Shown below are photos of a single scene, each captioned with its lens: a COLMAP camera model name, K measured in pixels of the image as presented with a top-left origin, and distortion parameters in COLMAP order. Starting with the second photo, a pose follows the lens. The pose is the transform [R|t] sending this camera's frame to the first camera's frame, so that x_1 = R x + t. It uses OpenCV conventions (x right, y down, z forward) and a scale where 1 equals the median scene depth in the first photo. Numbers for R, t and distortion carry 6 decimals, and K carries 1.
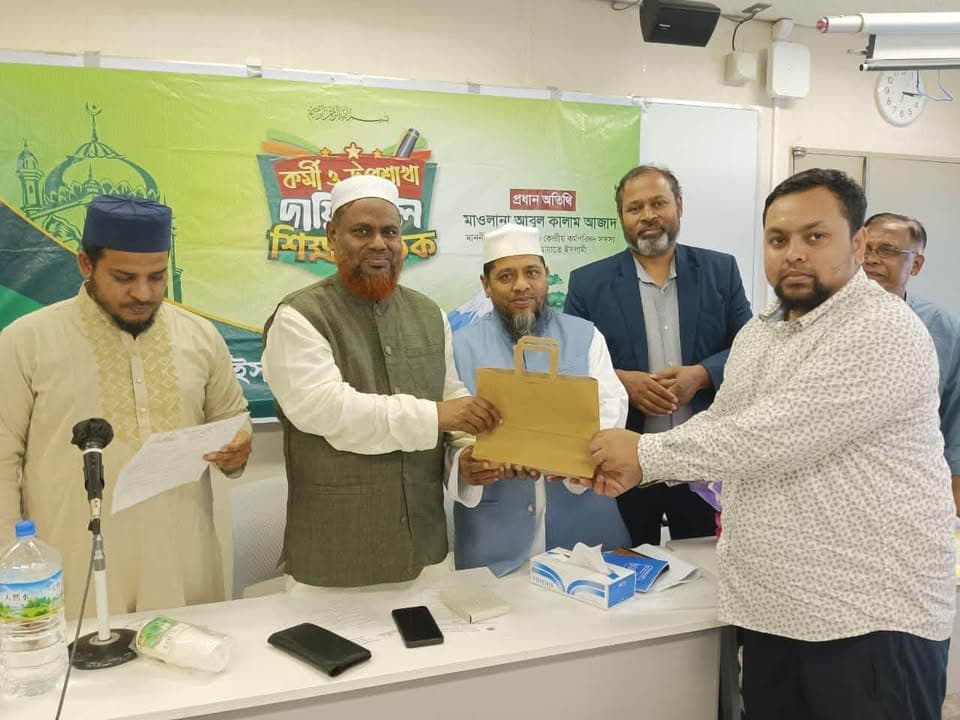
lens RADIAL K [[771.1, 0, 480.0], [0, 771.1, 360.0], [0, 0, 1]] dist [0.108870, -0.213451]
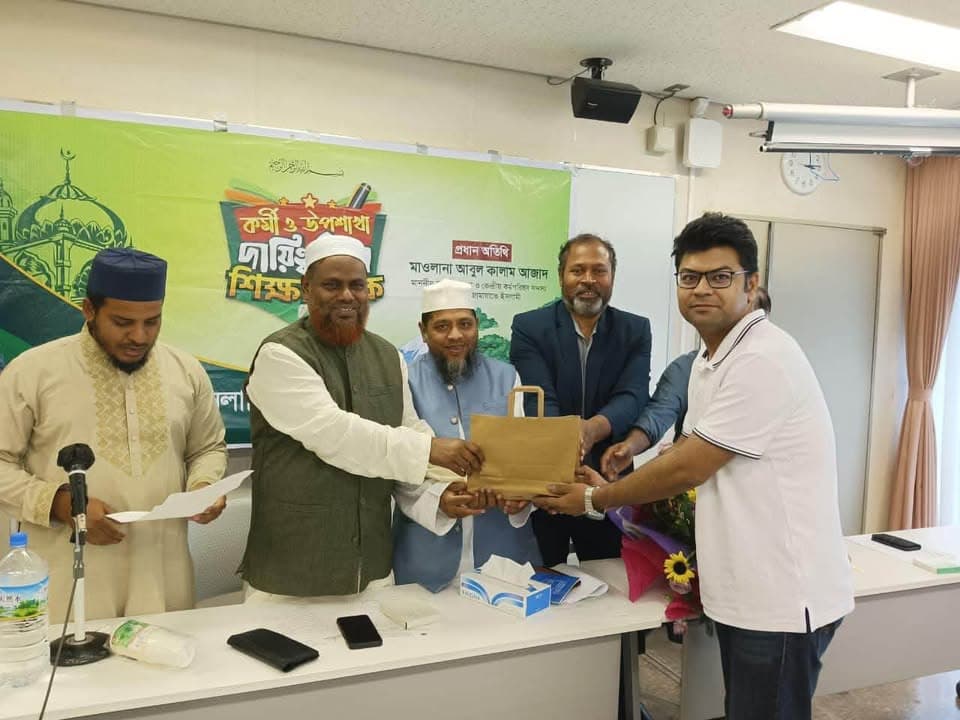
lens RADIAL K [[768.1, 0, 480.0], [0, 768.1, 360.0], [0, 0, 1]] dist [0.120260, -0.245206]
pose [[0.996646, 0.028794, 0.076598, -0.001660], [-0.025812, 0.998880, -0.039645, -0.009186], [-0.077653, 0.037535, 0.996274, -0.096534]]
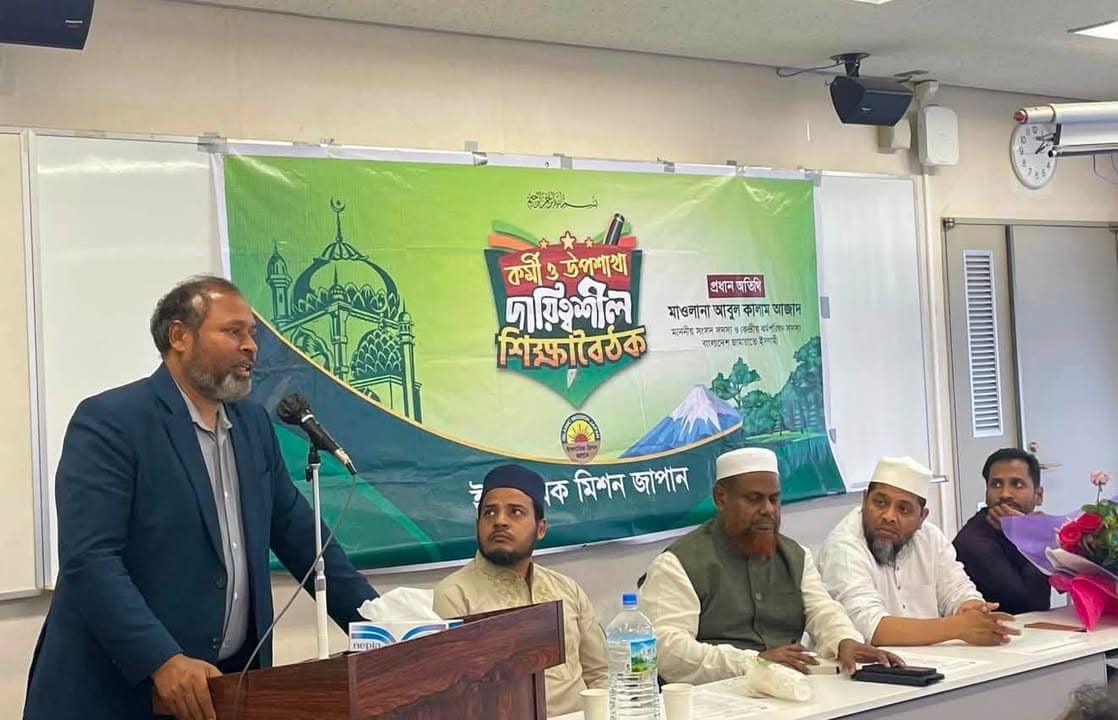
lens RADIAL K [[1668.1, 0, 555.5], [0, 1668.1, 293.7], [0, 0, 1]] dist [0.092197, 0.087814]
pose [[0.933797, -0.025711, 0.356878, -0.873293], [0.080305, 0.987029, -0.139015, 0.052169], [-0.348675, 0.158471, 0.923749, -0.743566]]
